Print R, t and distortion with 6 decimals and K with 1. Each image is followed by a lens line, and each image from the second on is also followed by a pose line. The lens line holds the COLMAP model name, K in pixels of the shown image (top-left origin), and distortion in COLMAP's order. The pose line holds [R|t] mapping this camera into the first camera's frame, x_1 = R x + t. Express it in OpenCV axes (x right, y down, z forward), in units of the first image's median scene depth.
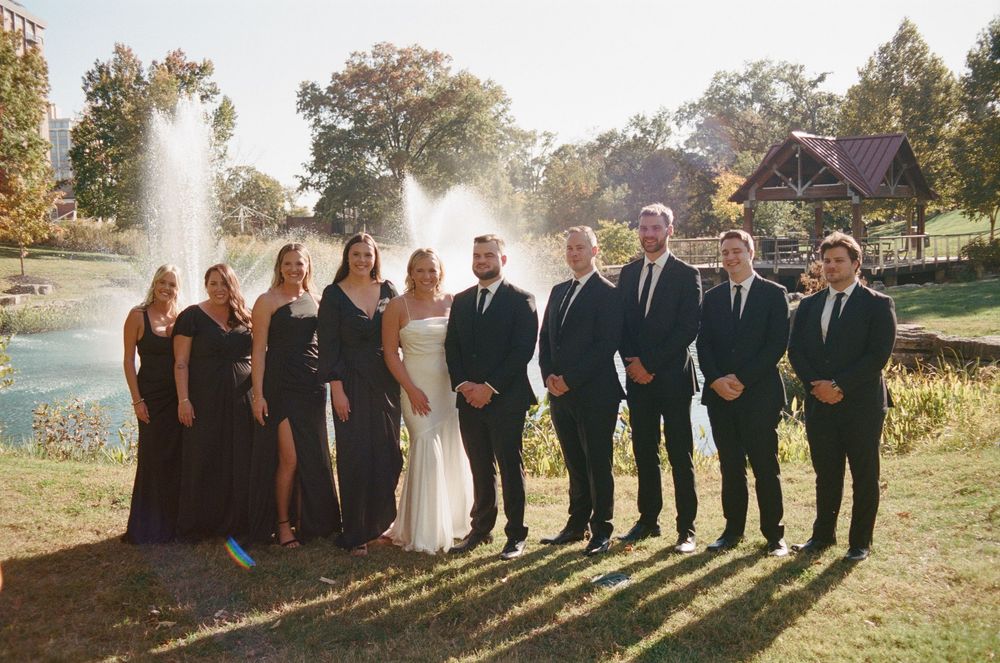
lens RADIAL K [[972.7, 0, 500.0], [0, 972.7, 331.5], [0, 0, 1]] dist [-0.101790, -0.006087]
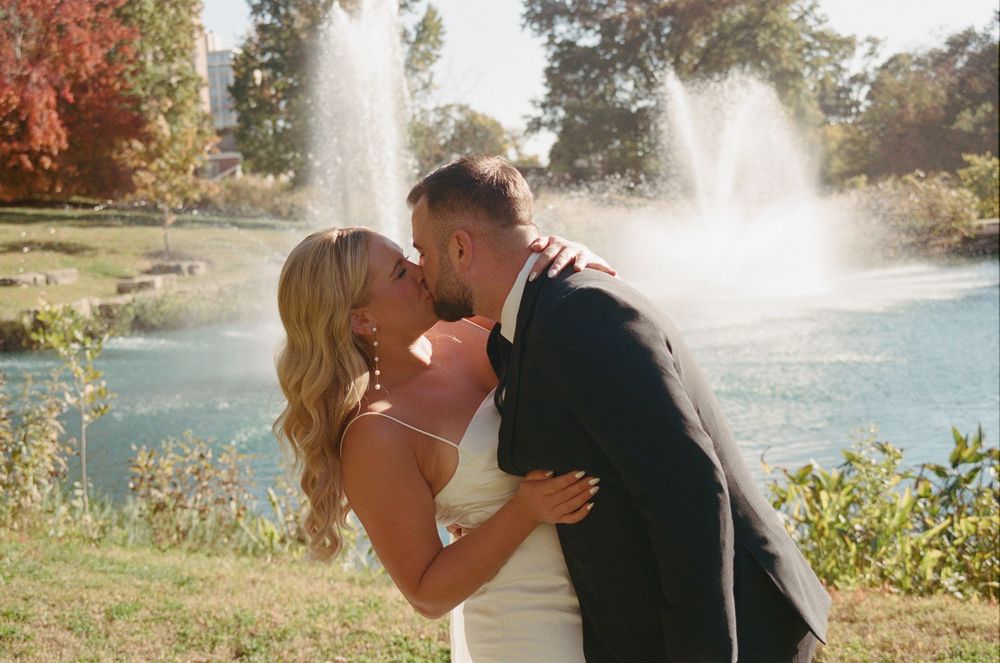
lens RADIAL K [[972.7, 0, 500.0], [0, 972.7, 331.5], [0, 0, 1]] dist [-0.101790, -0.006087]
pose [[0.978759, -0.007019, -0.204892, -0.078602], [0.010608, 0.999809, 0.016426, -0.004232], [0.204738, -0.018250, 0.978647, 0.265591]]
